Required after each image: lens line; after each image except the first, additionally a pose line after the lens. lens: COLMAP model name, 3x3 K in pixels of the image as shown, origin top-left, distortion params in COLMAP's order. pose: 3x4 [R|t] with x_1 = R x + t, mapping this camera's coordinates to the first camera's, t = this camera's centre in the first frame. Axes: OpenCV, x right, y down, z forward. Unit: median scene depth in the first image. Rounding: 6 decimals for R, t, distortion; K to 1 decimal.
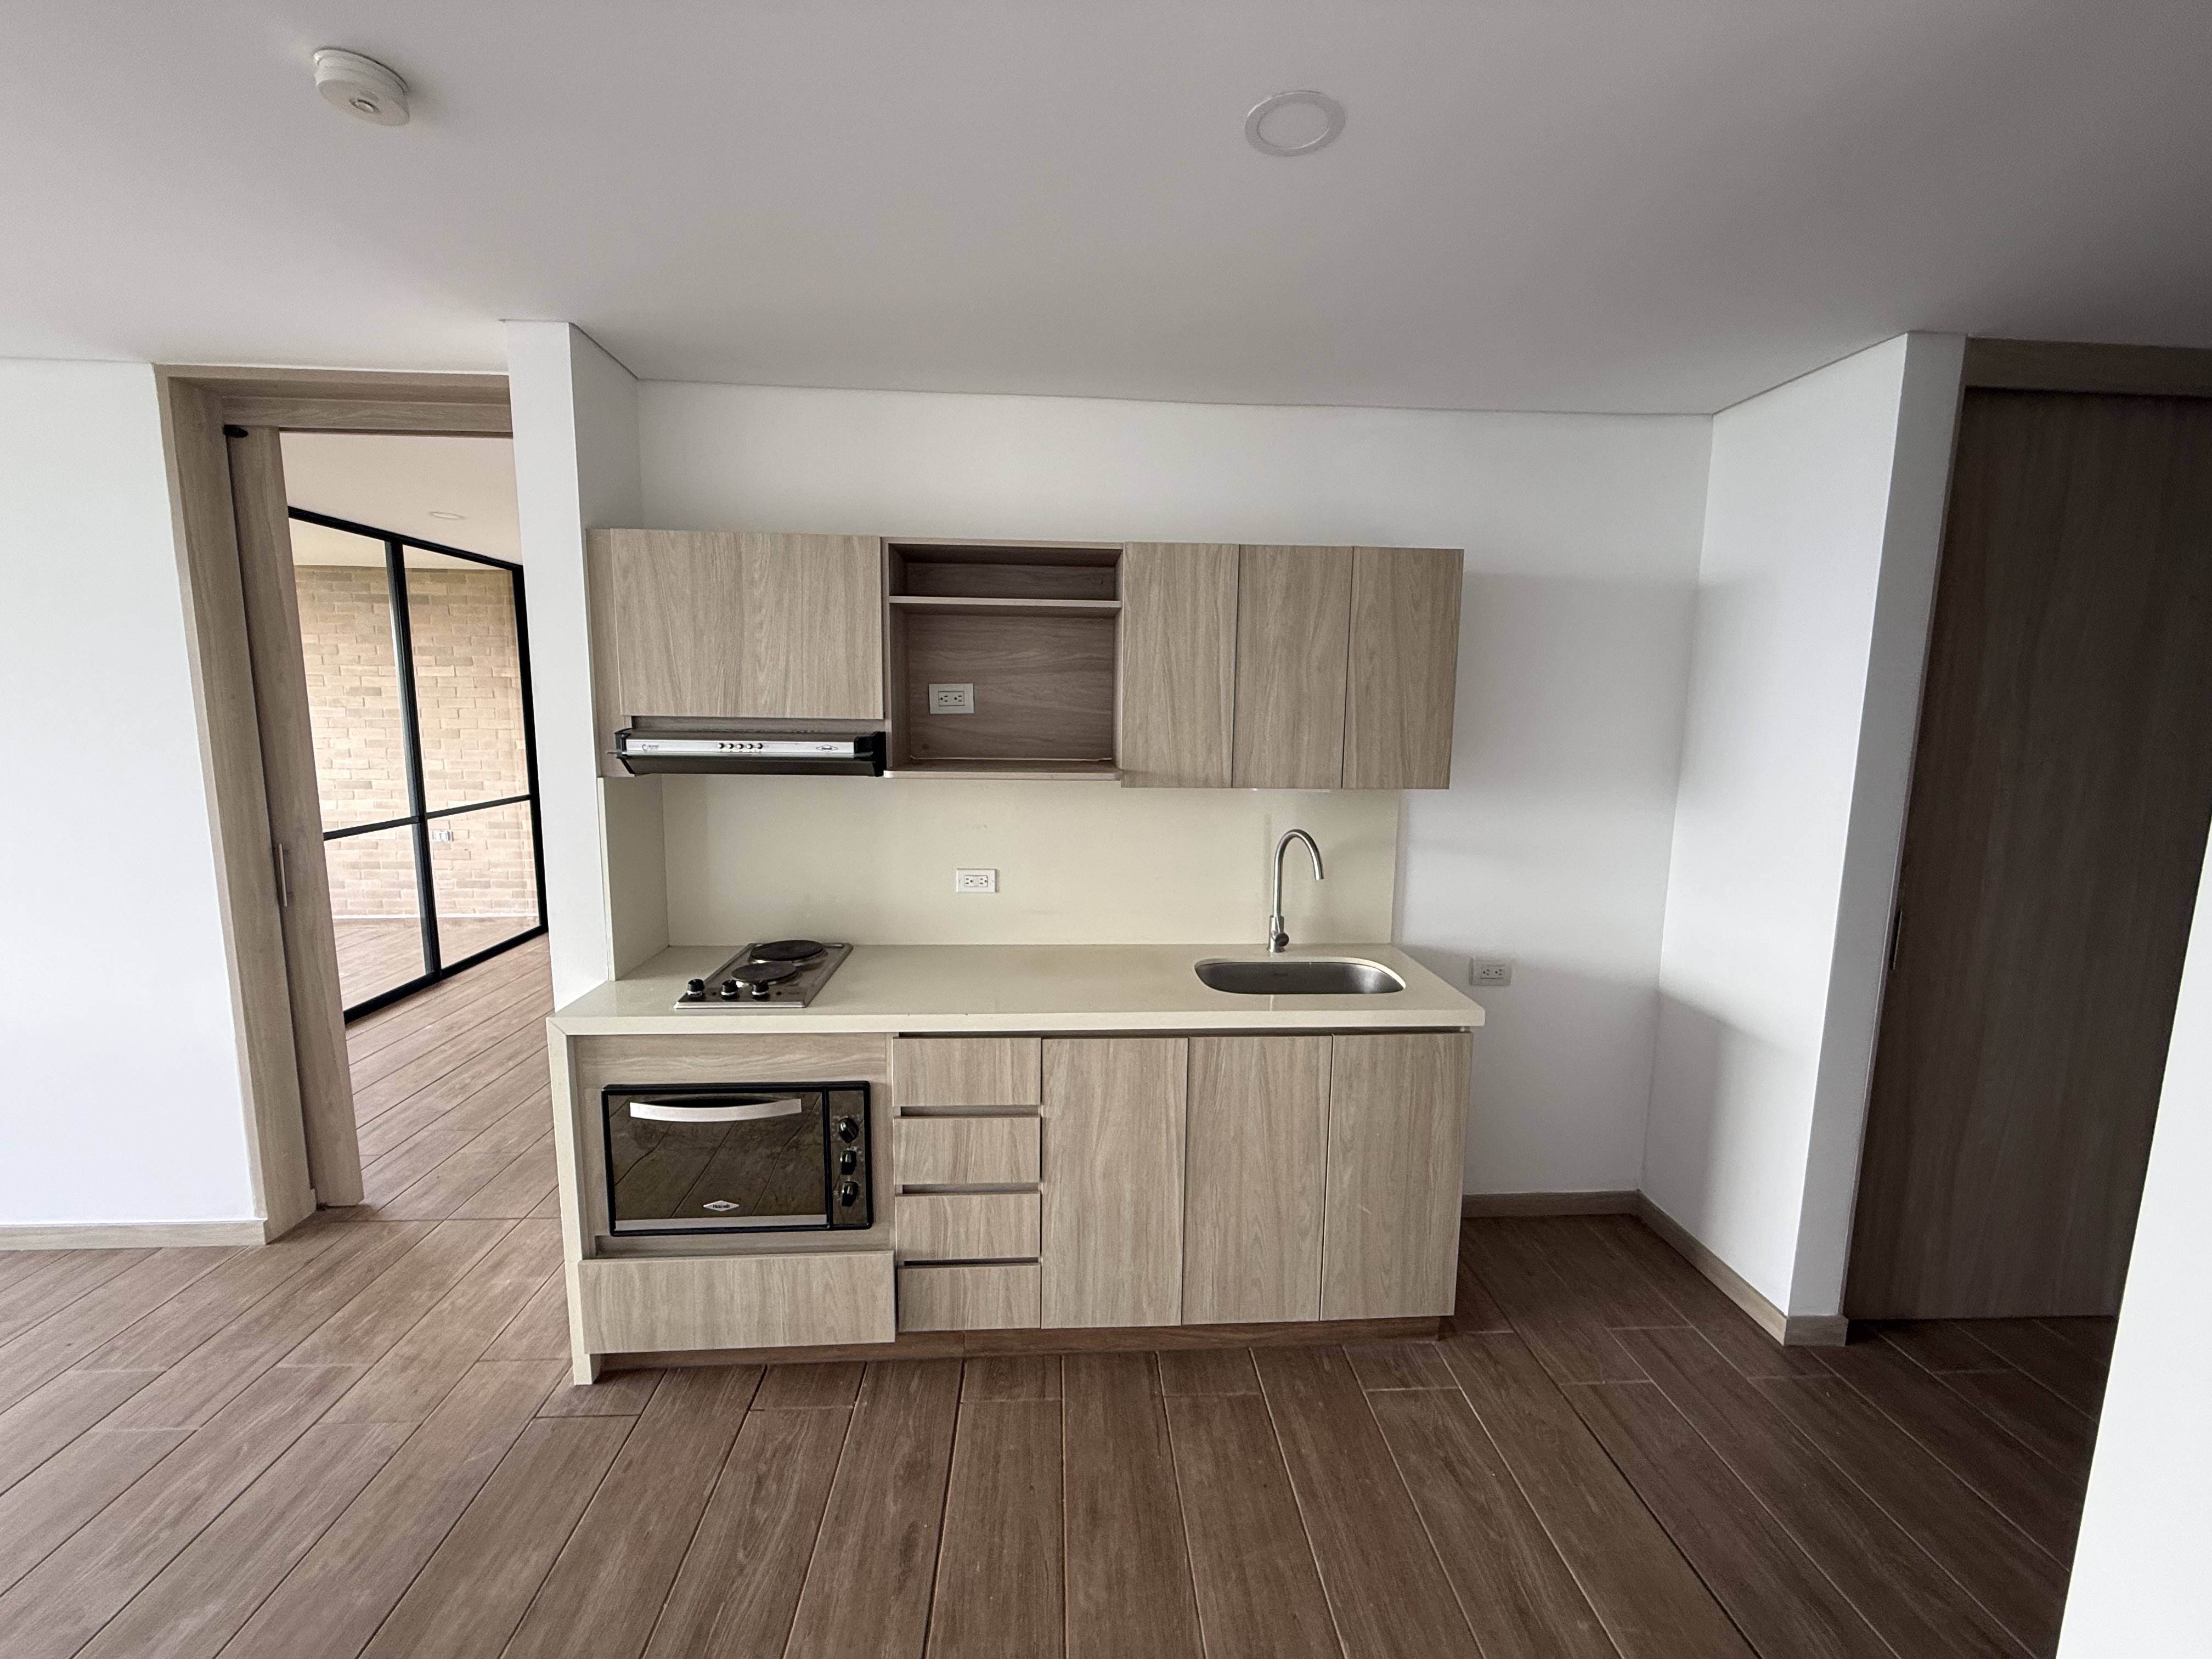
lens RADIAL K [[879.3, 0, 1100.8], [0, 879.3, 823.9], [0, 0, 1]] dist [-0.000971, -0.000284]
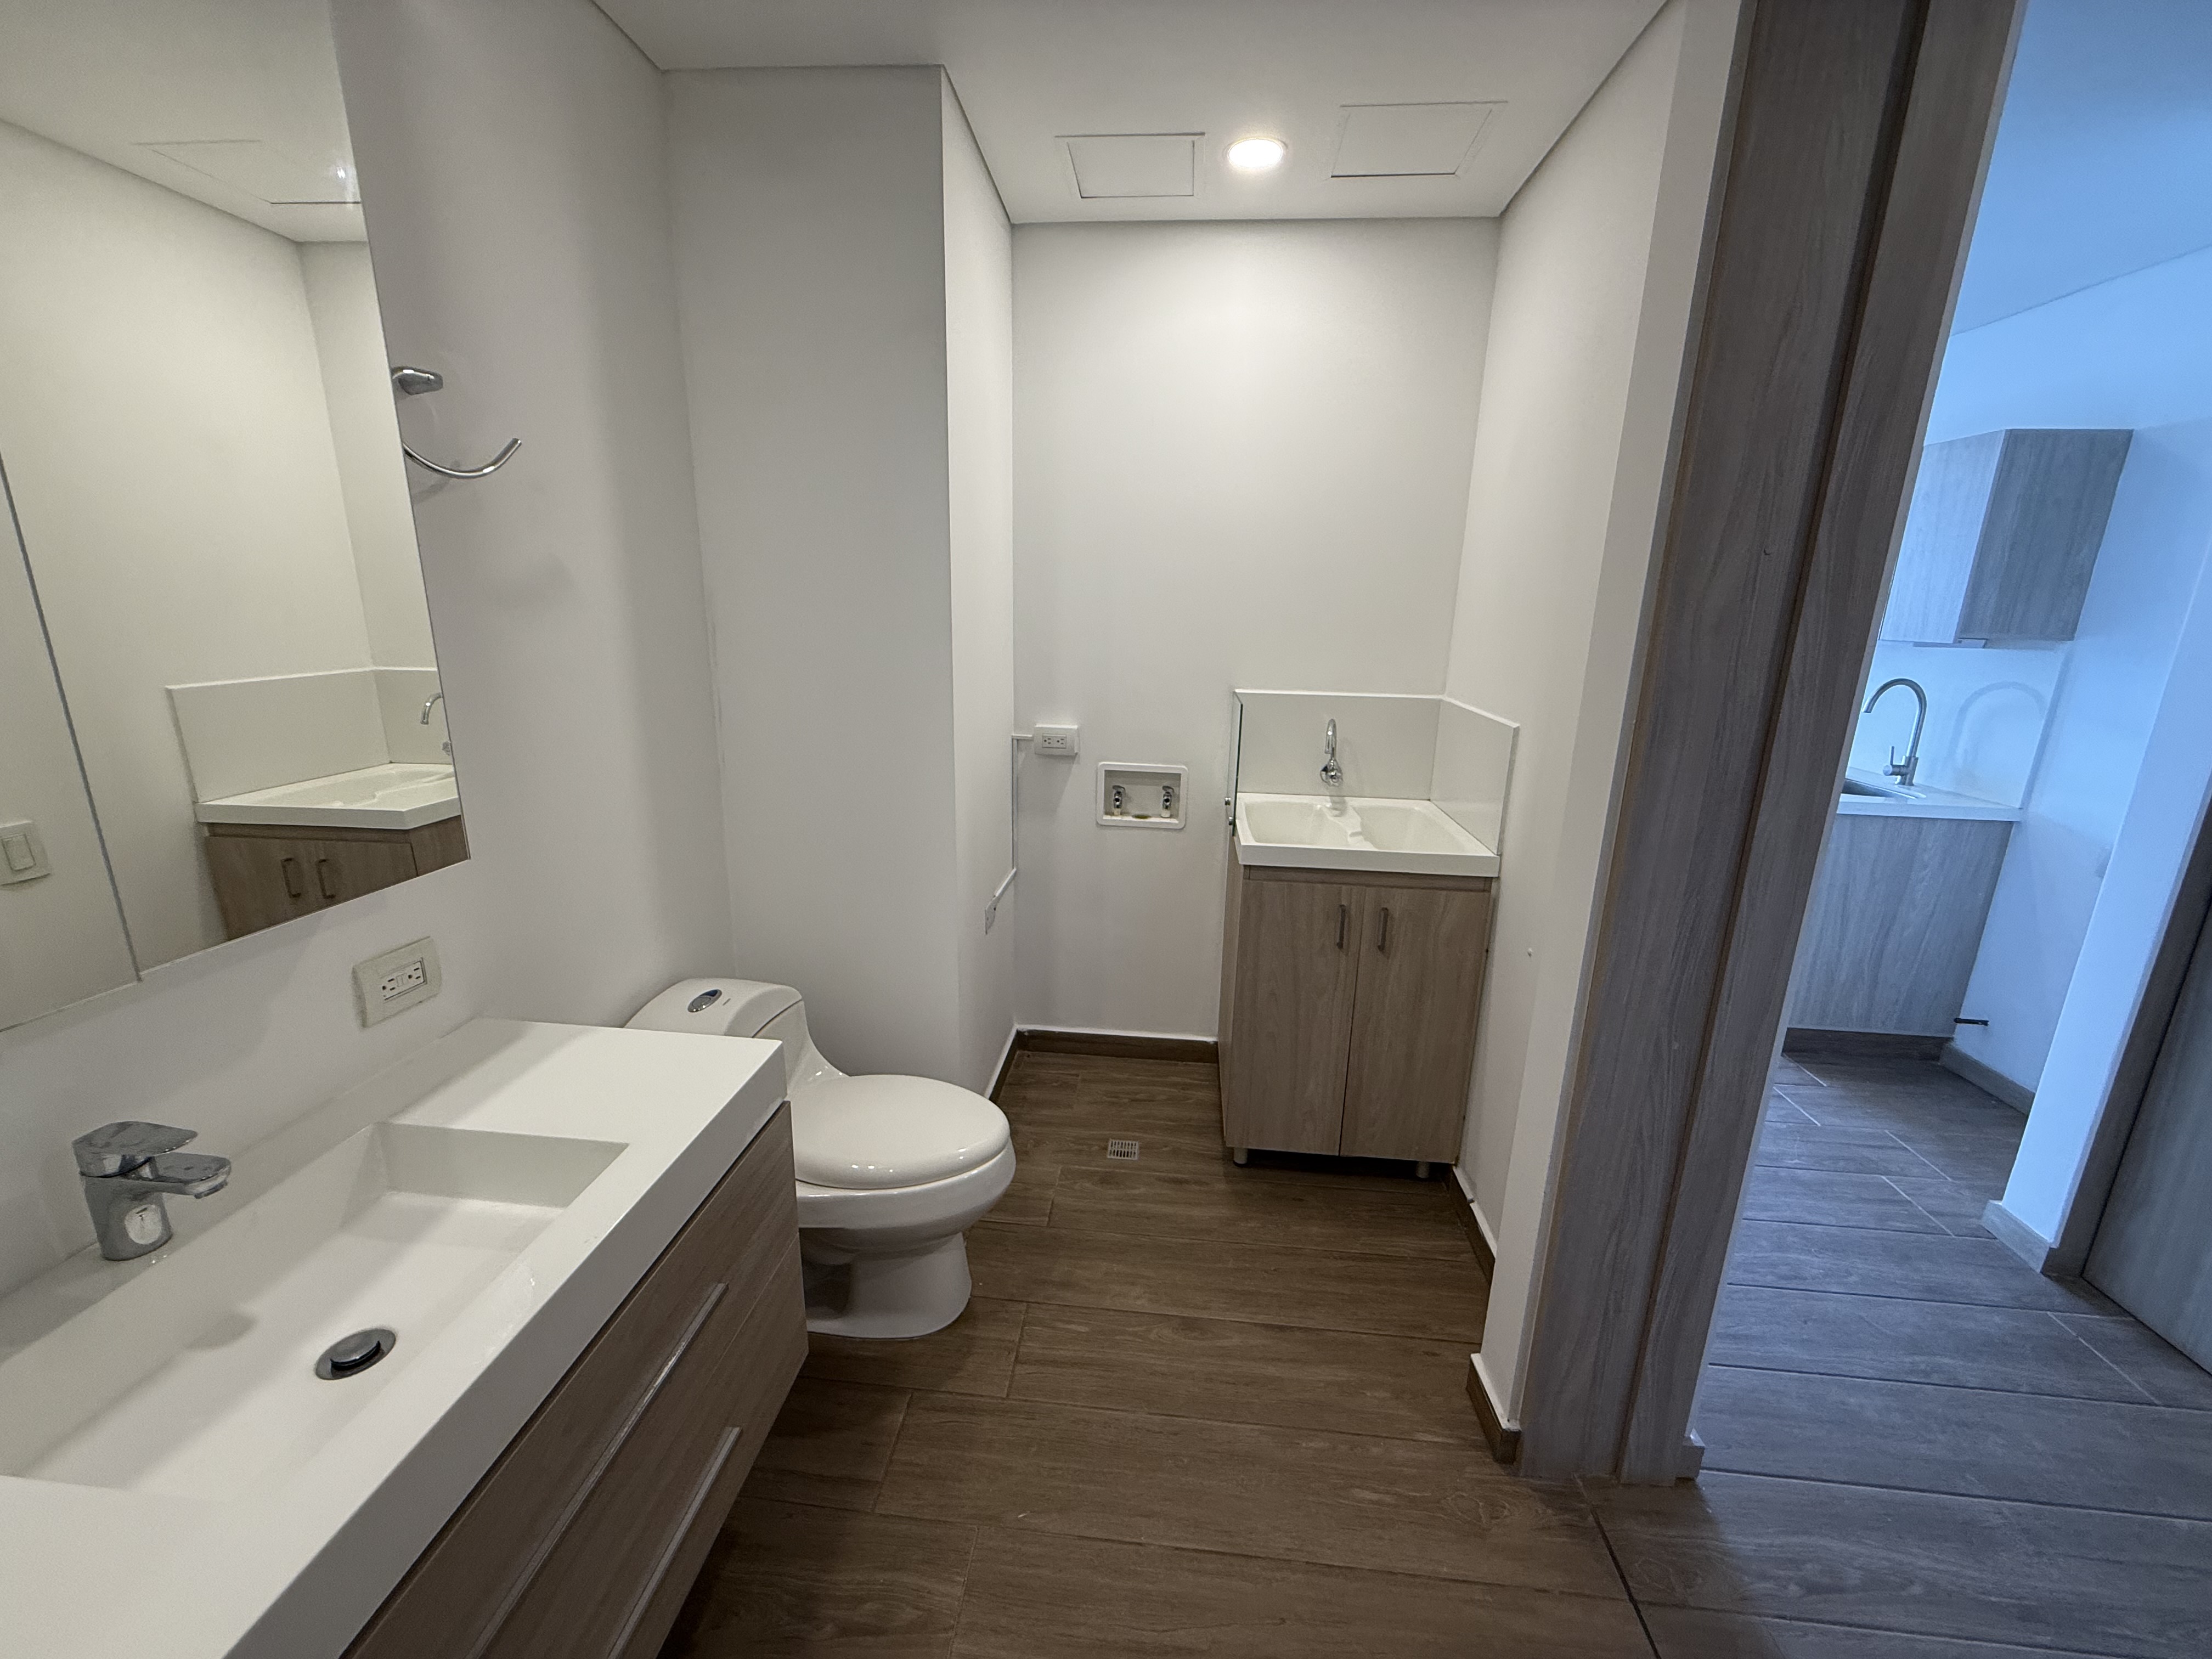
lens RADIAL K [[879.3, 0, 1100.8], [0, 879.3, 823.9], [0, 0, 1]] dist [-0.000971, -0.000284]
pose [[-0.145356, 0.232868, -0.961584, 1.881441], [-0.151188, 0.955264, 0.254192, 0.068454], [0.977760, 0.182328, -0.103646, 0.071809]]
